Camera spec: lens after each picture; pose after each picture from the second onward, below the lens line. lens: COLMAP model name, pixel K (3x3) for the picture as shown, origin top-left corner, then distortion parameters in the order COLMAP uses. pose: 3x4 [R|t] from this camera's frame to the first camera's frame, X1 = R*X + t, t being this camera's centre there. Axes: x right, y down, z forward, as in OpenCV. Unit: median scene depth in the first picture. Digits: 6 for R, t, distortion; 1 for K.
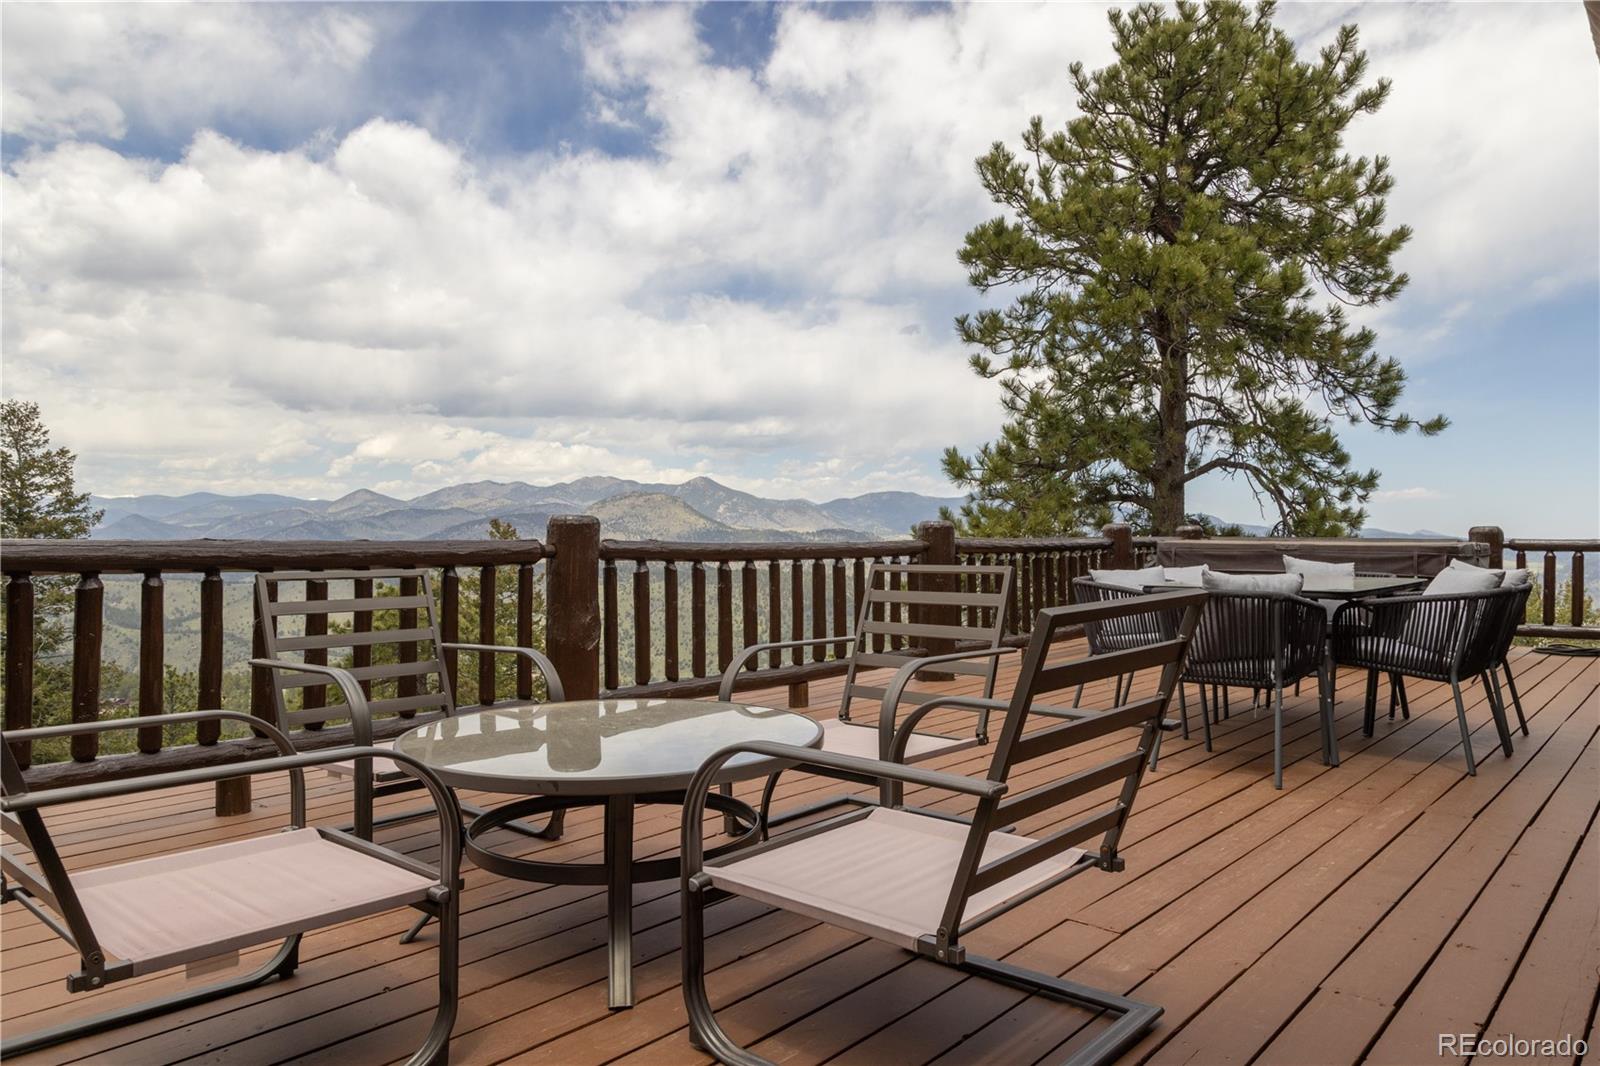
lens RADIAL K [[1067.9, 0, 804.9], [0, 1067.9, 546.5], [0, 0, 1]] dist [0.011970, 0.008300]
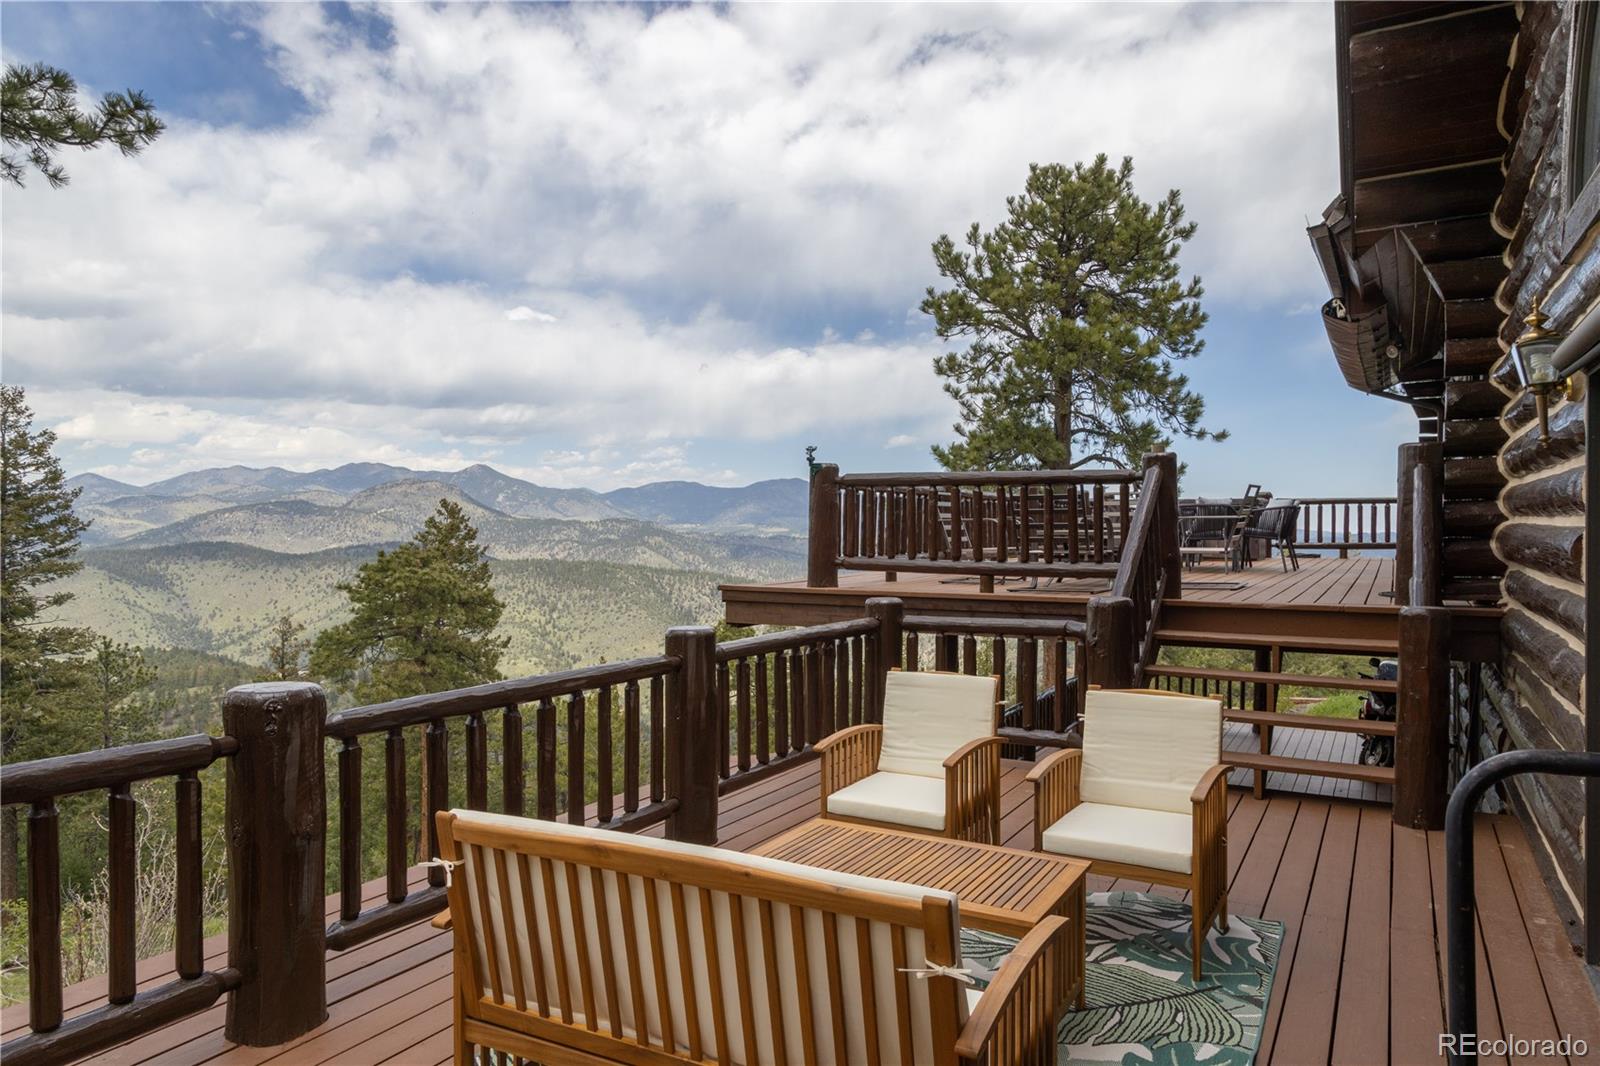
lens RADIAL K [[1067.9, 0, 798.6], [0, 1067.9, 527.4], [0, 0, 1]] dist [0.011970, 0.008300]
pose [[0.979788, -0.000108, 0.200038, -0.328996], [0.001828, 0.999963, -0.008413, 0.033991], [-0.200029, 0.008609, 0.979752, -0.410810]]
